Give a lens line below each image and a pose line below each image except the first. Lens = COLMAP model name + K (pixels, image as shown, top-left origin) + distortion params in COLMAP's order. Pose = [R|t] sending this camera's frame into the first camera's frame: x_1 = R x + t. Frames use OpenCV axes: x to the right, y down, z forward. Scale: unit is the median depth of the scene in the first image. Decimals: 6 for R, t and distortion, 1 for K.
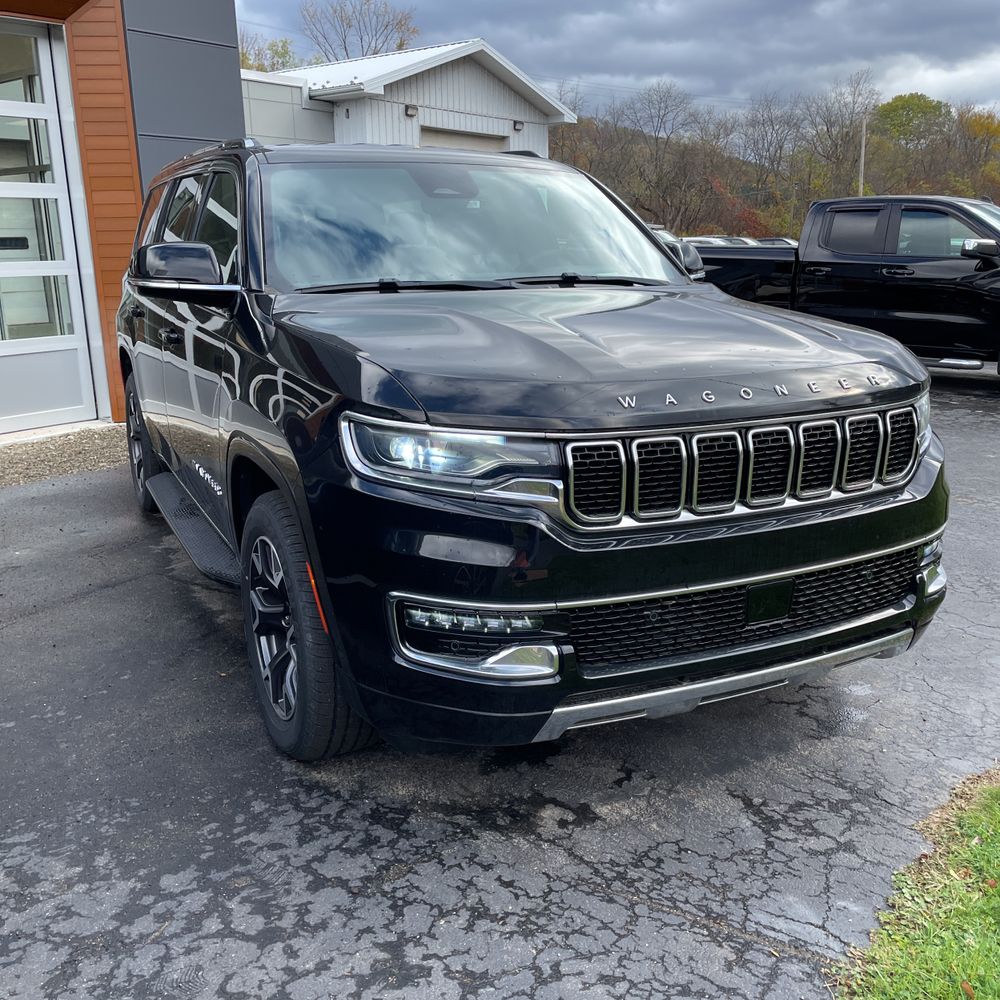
lens RADIAL K [[998.4, 0, 514.2], [0, 998.4, 488.3], [0, 0, 1]] dist [0.083513, -0.103824]
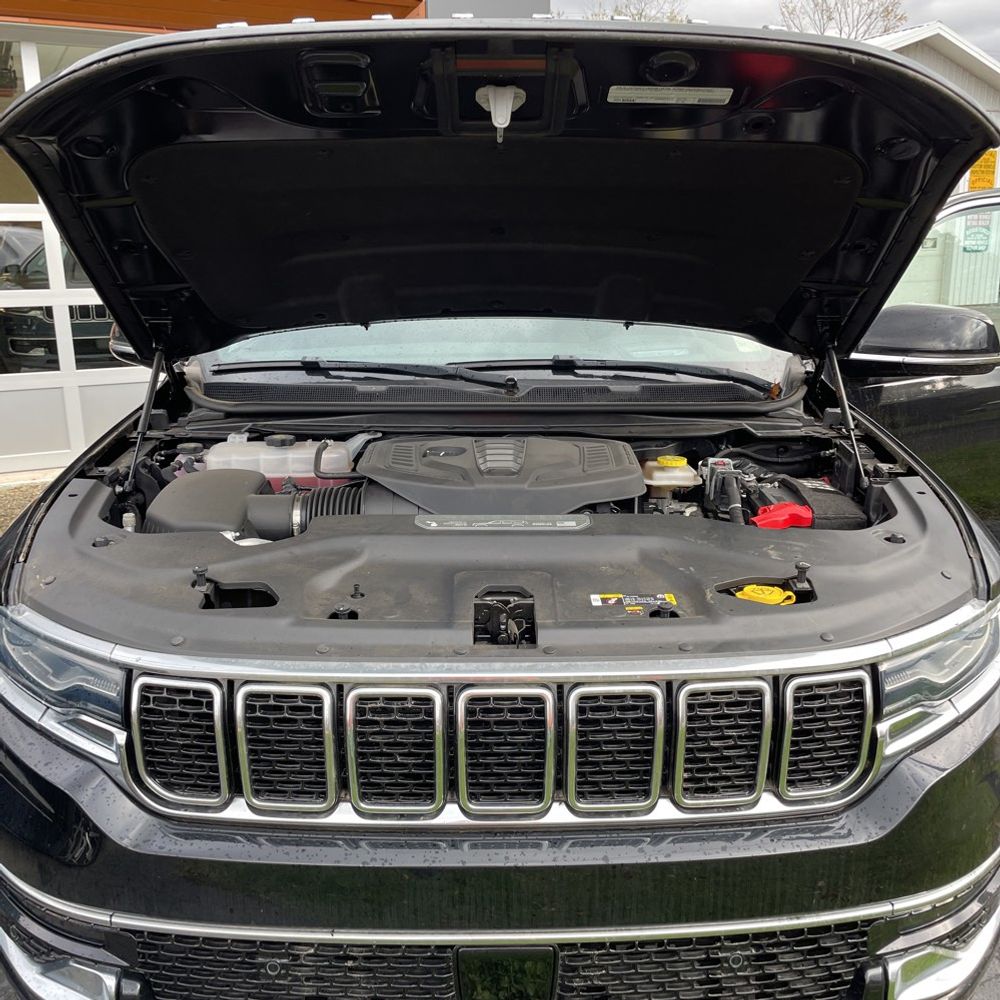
lens RADIAL K [[998.4, 0, 514.2], [0, 998.4, 488.3], [0, 0, 1]] dist [0.083513, -0.103824]
pose [[0.904697, 0.103982, -0.413172, 0.435304], [-0.104037, 0.994320, 0.022434, -0.169221], [0.413158, 0.022689, 0.910377, 0.423744]]
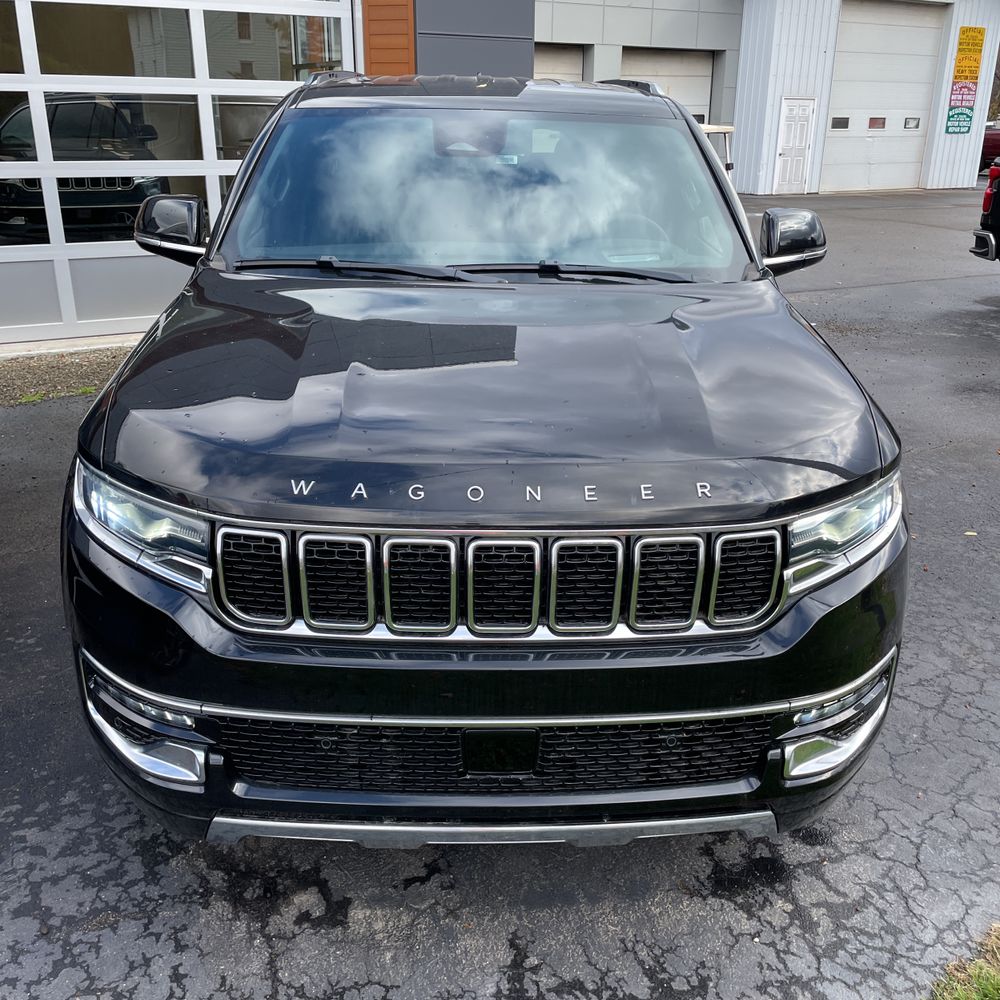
lens RADIAL K [[993.3, 0, 517.5], [0, 993.3, 482.4], [0, 0, 1]] dist [0.109022, -0.145982]
pose [[0.914072, 0.164713, -0.370597, 0.480870], [-0.122312, 0.983224, 0.135316, -0.185681], [0.386668, -0.078360, 0.918884, 0.279285]]
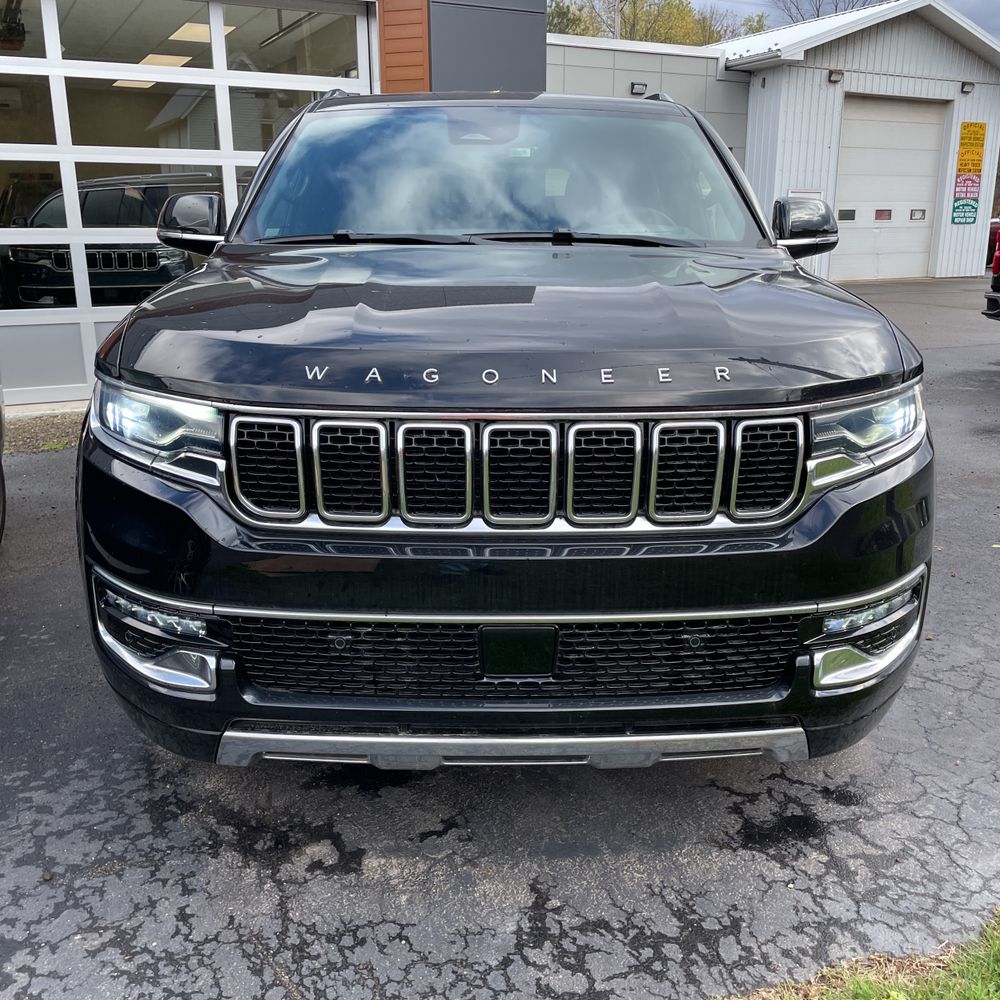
lens RADIAL K [[993.4, 0, 512.8], [0, 993.4, 497.7], [0, 0, 1]] dist [0.109559, -0.152909]
pose [[0.907188, 0.121166, -0.402901, 0.498903], [-0.110189, 0.992631, 0.050412, -0.037894], [0.406040, -0.001338, 0.913854, 0.282707]]
